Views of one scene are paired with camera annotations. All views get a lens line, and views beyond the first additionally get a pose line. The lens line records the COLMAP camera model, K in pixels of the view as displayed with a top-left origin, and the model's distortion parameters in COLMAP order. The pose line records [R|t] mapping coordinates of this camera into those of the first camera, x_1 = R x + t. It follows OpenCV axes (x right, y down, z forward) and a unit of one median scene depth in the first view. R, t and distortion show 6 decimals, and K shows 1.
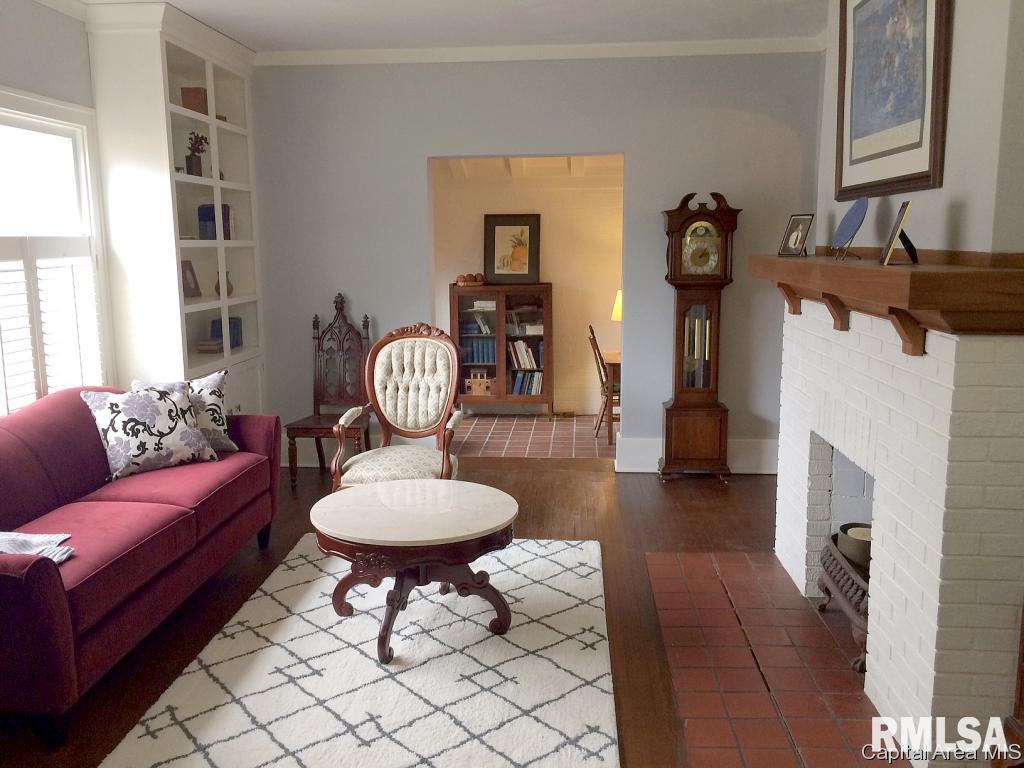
lens RADIAL K [[873.0, 0, 512.8], [0, 873.0, 383.7], [0, 0, 1]] dist [0.073347, -0.094467]
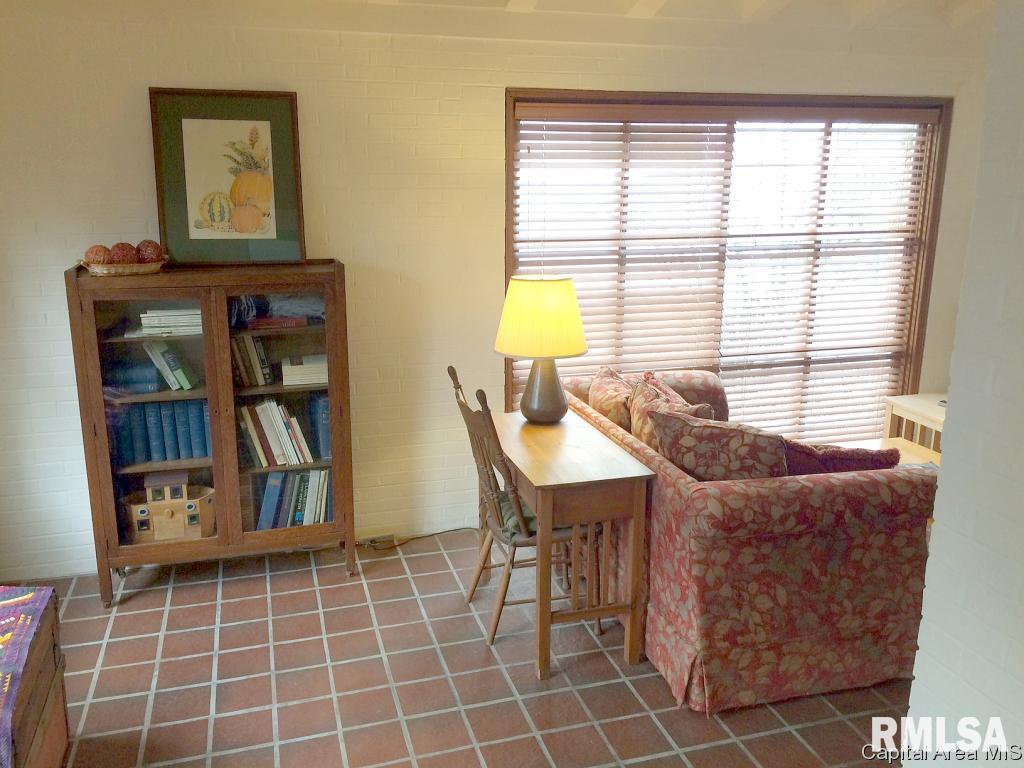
lens RADIAL K [[873.0, 0, 510.0], [0, 873.0, 384.2], [0, 0, 1]] dist [0.073347, -0.094467]
pose [[0.937330, -0.072707, 0.340774, -0.026445], [0.051617, 0.996171, 0.070565, -0.082551], [-0.344600, -0.048553, 0.937493, 0.579953]]
